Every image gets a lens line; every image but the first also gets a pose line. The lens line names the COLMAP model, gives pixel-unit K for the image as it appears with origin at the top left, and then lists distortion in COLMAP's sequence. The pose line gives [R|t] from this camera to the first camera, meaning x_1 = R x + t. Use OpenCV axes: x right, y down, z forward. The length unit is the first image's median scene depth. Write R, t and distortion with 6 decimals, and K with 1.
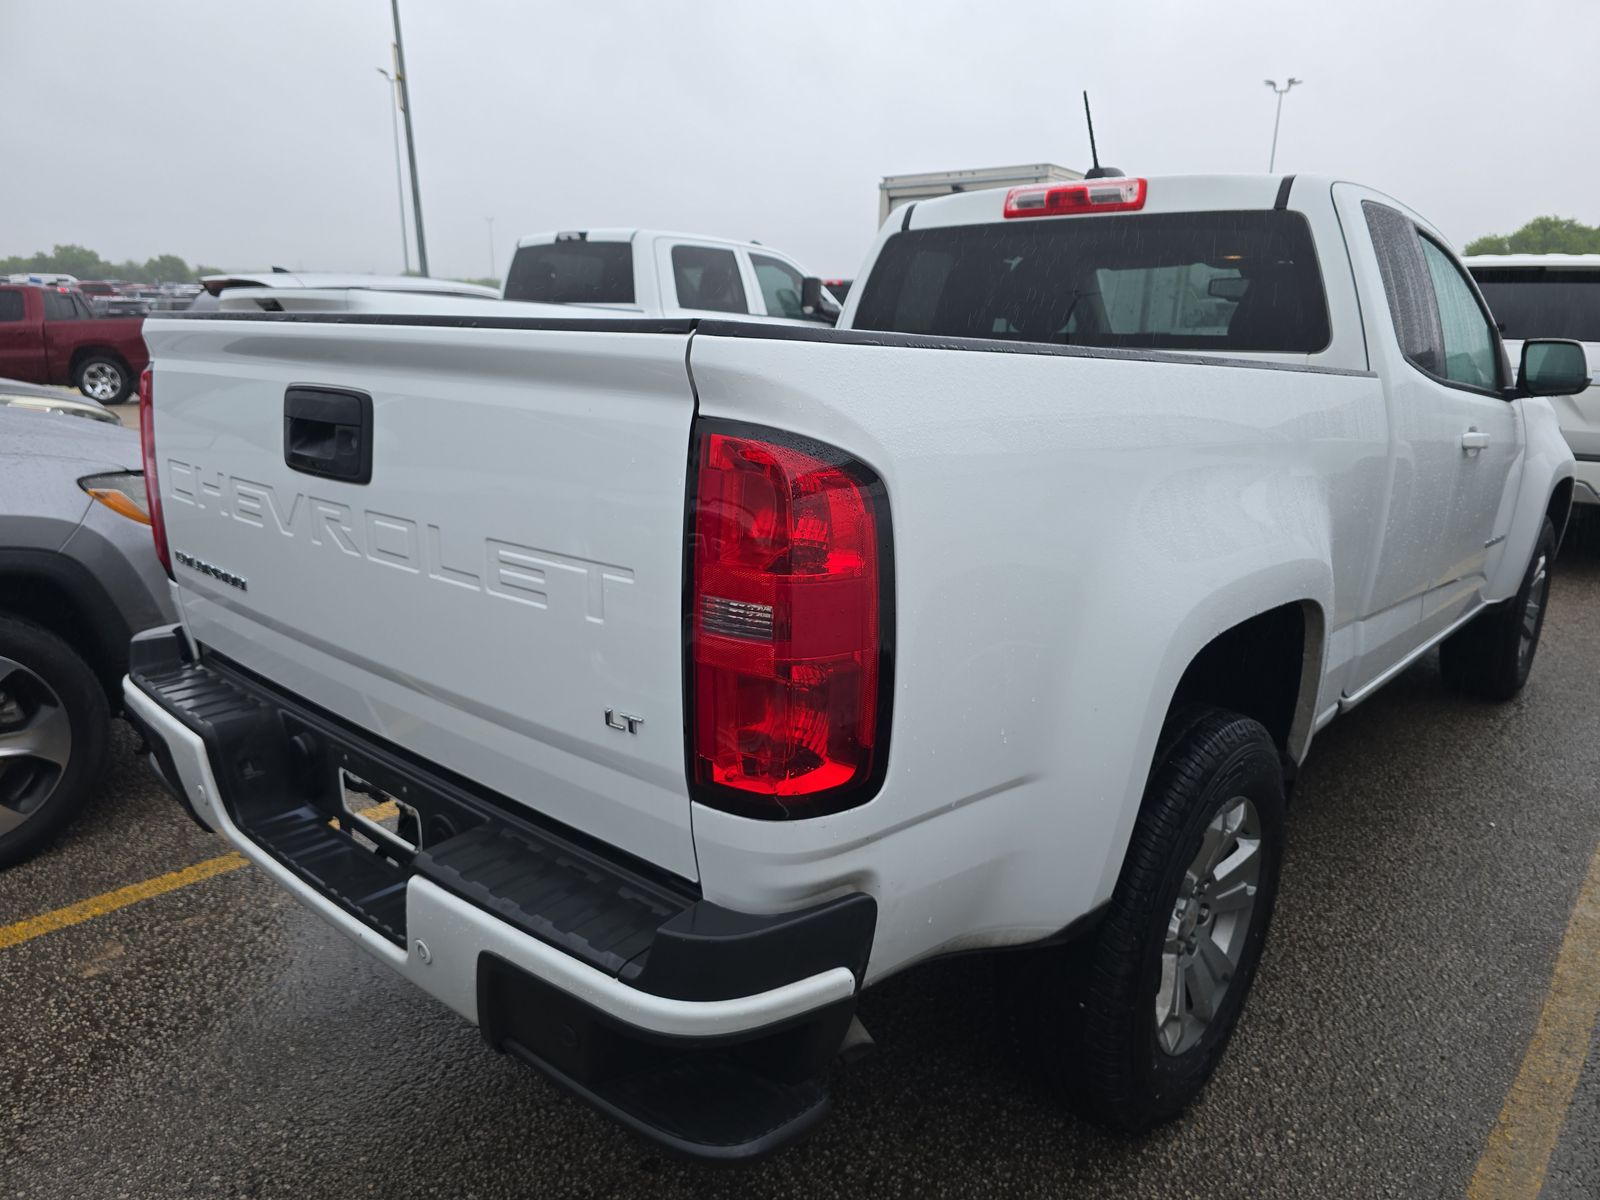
lens RADIAL K [[1111.5, 0, 800.0], [0, 1111.5, 600.0], [0, 0, 1]] dist [0.041706, -0.075488]
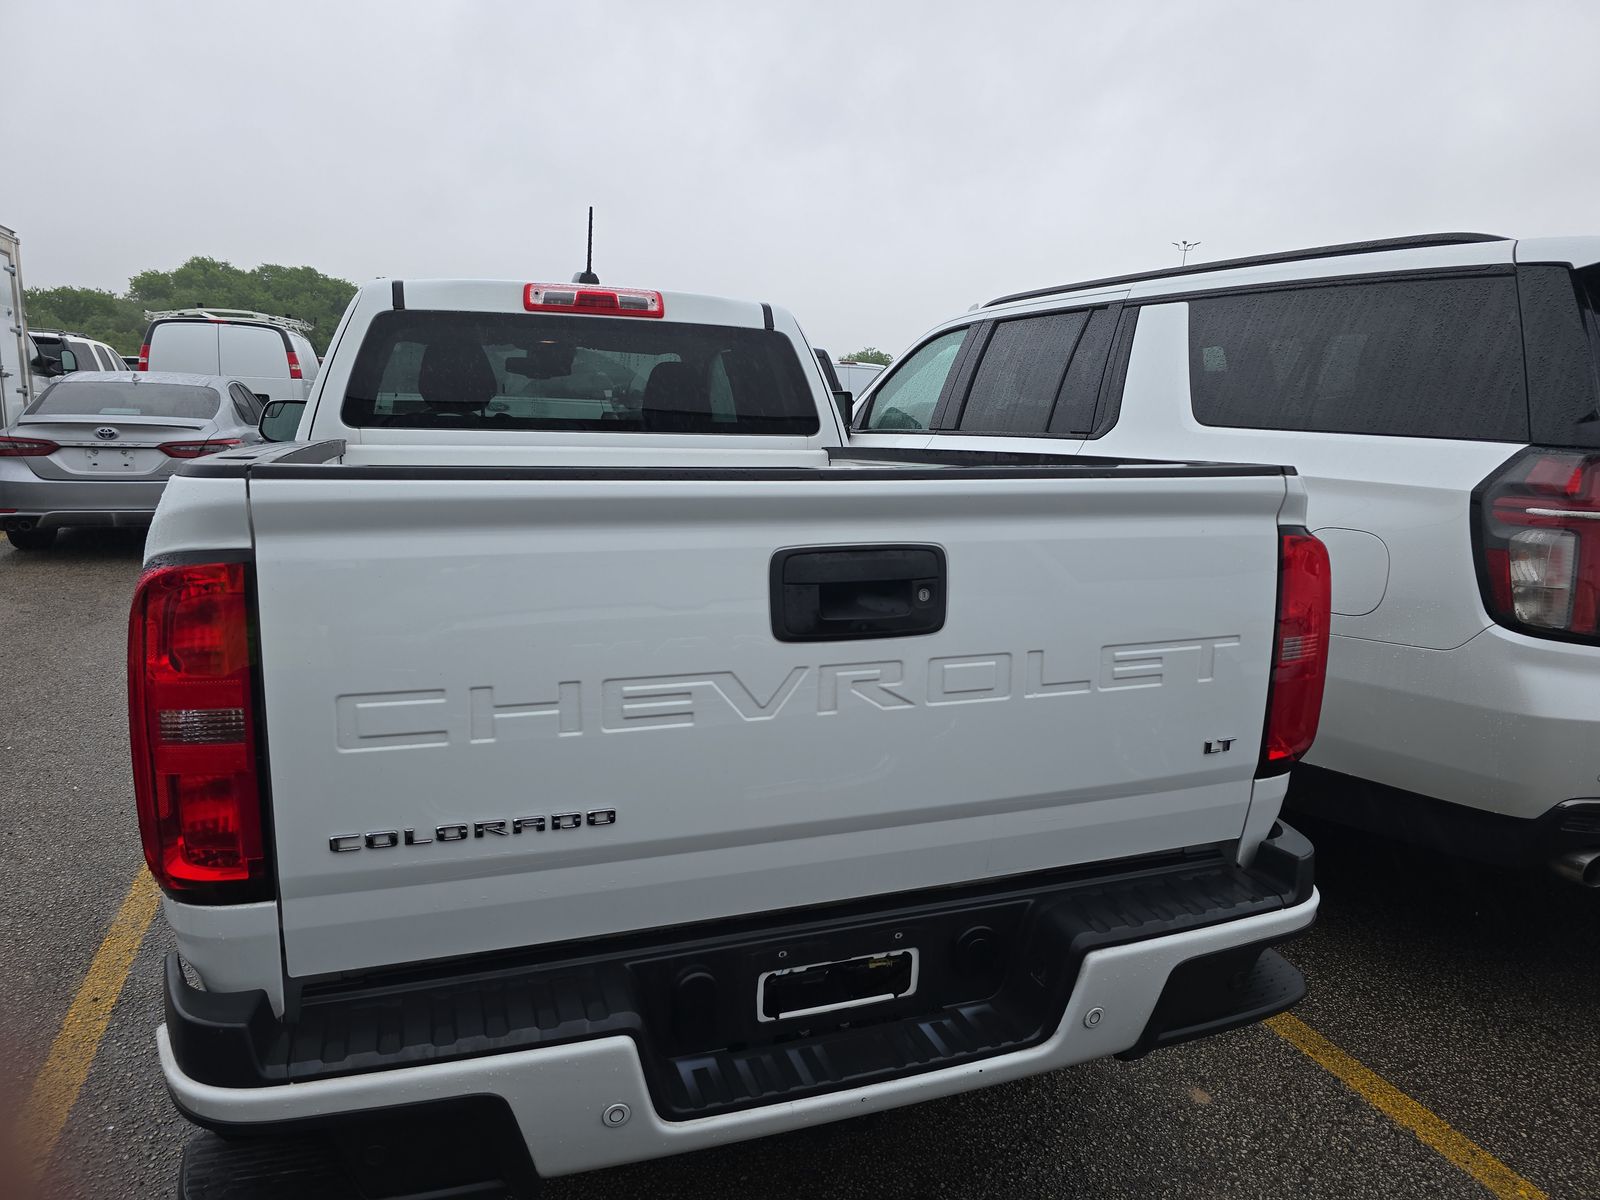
lens RADIAL K [[1087.3, 0, 806.9], [0, 1087.3, 604.3], [0, 0, 1]] dist [0.031425, -0.003996]
pose [[0.459677, -0.173709, 0.870932, -1.137875], [0.189043, 0.977347, 0.095158, -0.214019], [-0.867733, 0.120902, 0.482102, 0.554770]]
